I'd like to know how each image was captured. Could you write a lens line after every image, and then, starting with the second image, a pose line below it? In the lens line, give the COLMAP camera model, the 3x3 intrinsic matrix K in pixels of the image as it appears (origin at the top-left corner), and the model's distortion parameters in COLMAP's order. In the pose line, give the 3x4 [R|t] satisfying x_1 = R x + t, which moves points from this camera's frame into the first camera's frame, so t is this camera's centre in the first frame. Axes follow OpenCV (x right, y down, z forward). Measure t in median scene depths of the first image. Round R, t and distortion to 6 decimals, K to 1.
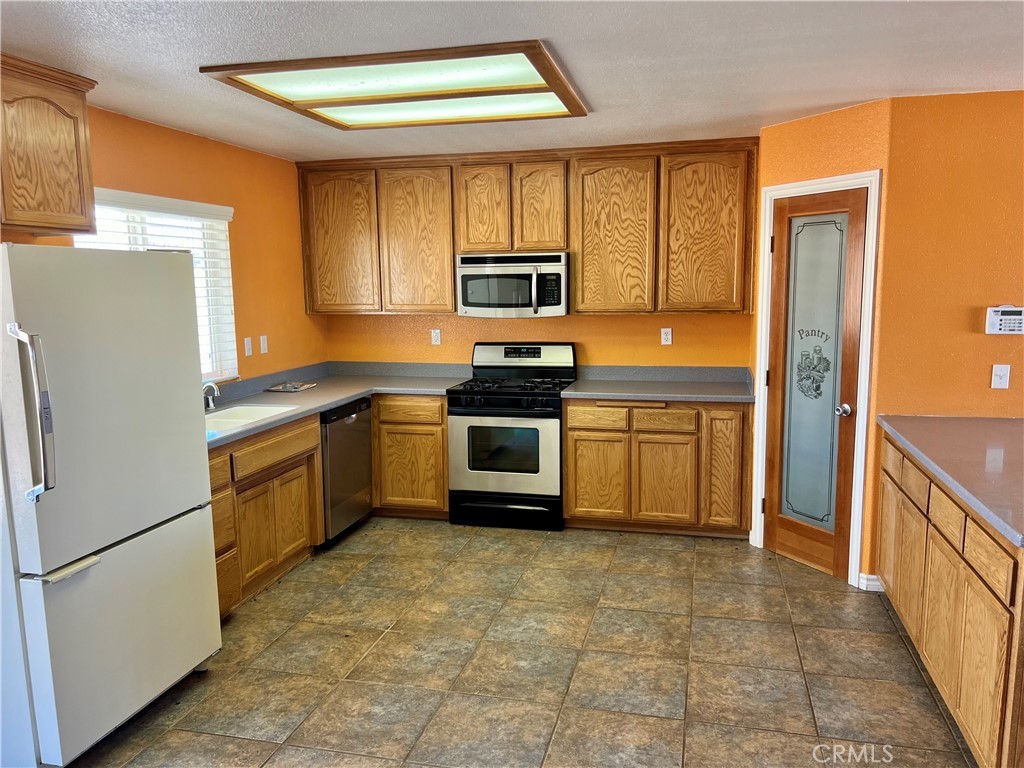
lens RADIAL K [[768.0, 0, 518.6], [0, 768.0, 387.1], [0, 0, 1]] dist [0.056498, -0.060516]
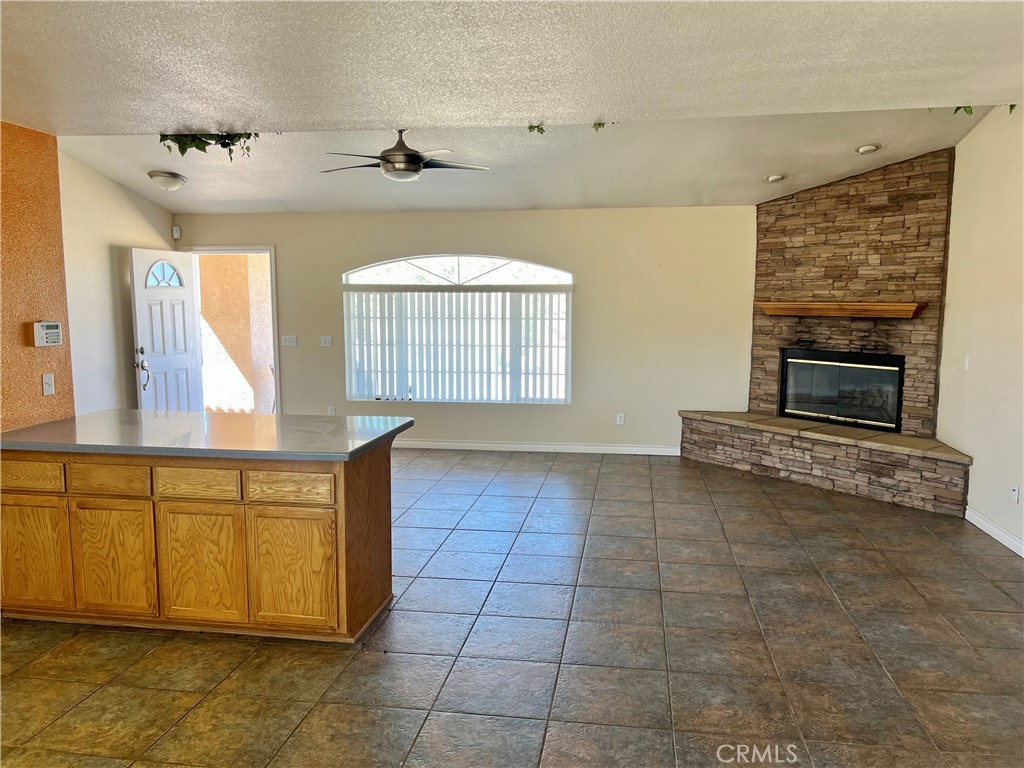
lens RADIAL K [[768.0, 0, 522.5], [0, 768.0, 389.4], [0, 0, 1]] dist [0.056498, -0.060516]
pose [[-0.086533, -0.103376, 0.990871, -0.423674], [0.132695, 0.984544, 0.114304, -0.034389], [-0.987372, 0.141374, -0.071478, 0.322324]]
